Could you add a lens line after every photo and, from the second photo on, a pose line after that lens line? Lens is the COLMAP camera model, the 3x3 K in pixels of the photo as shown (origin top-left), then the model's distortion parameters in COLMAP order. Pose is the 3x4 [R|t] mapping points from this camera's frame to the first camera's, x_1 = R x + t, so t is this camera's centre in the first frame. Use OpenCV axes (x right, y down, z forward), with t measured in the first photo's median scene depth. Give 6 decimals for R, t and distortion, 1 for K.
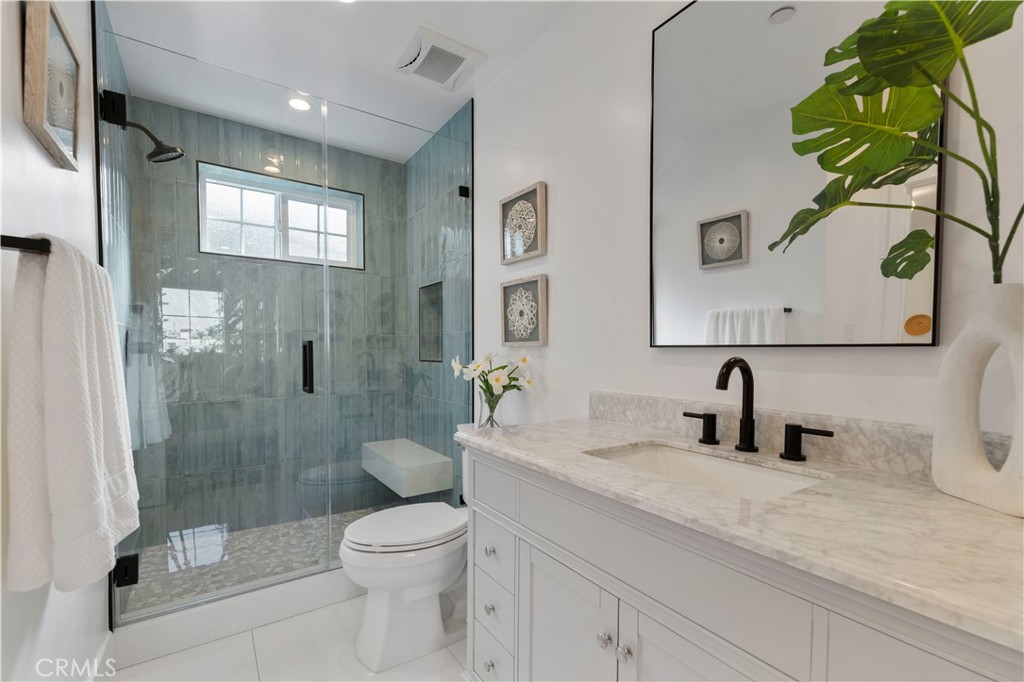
lens RADIAL K [[438.6, 0, 508.4], [0, 438.6, 333.4], [0, 0, 1]] dist [-0.000304, -0.000012]
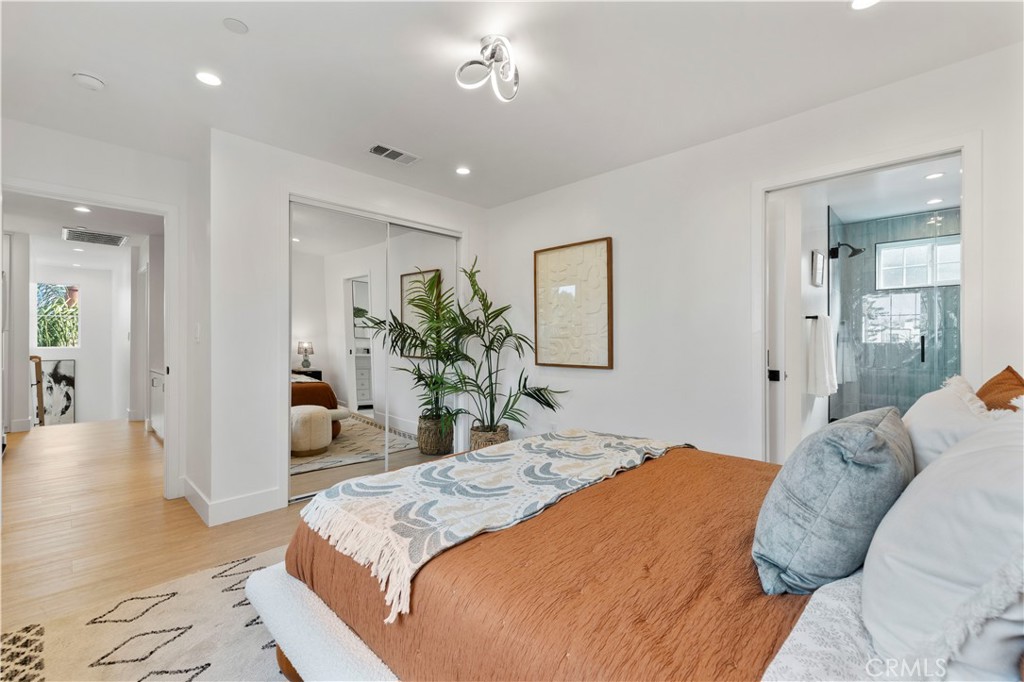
lens RADIAL K [[438.6, 0, 508.4], [0, 438.6, 333.4], [0, 0, 1]] dist [-0.000304, -0.000012]
pose [[0.185551, 0.018513, -0.982460, 1.089098], [0.004743, 0.999794, 0.019736, -0.054310], [0.982623, -0.008322, 0.185425, -1.152240]]
